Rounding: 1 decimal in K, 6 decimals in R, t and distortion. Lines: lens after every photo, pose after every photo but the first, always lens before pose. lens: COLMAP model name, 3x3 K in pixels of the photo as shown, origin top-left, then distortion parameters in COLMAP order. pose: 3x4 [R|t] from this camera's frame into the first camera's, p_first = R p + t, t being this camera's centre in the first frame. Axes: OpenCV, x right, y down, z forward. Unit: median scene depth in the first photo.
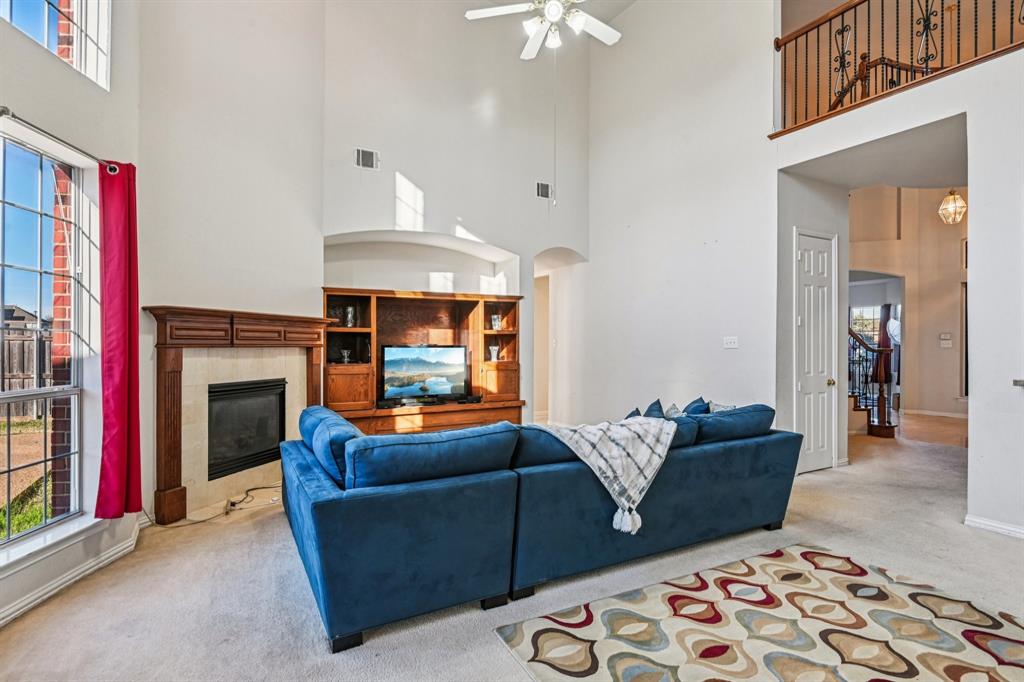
lens RADIAL K [[523.5, 0, 512.0], [0, 523.5, 341.0], [0, 0, 1]] dist [-0.000895, -0.000315]
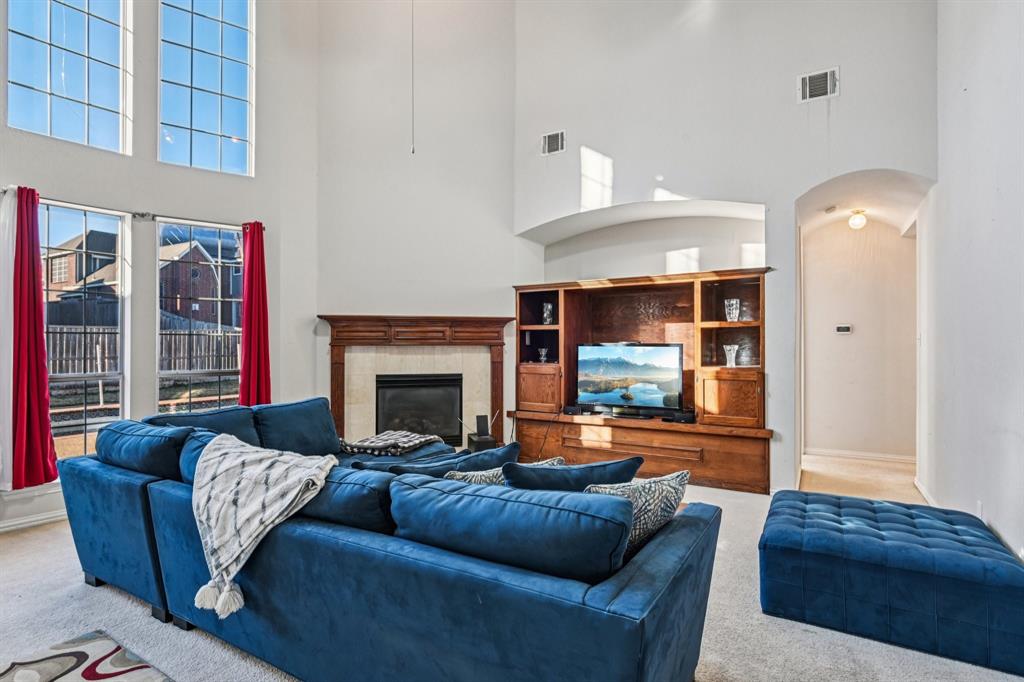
lens RADIAL K [[526.6, 0, 513.7], [0, 526.6, 333.9], [0, 0, 1]] dist [0.000899, -0.000469]
pose [[0.500351, -0.015487, -0.865684, 0.477787], [0.007584, 0.999880, -0.013505, 0.002856], [0.865789, 0.000192, 0.500409, 0.455497]]
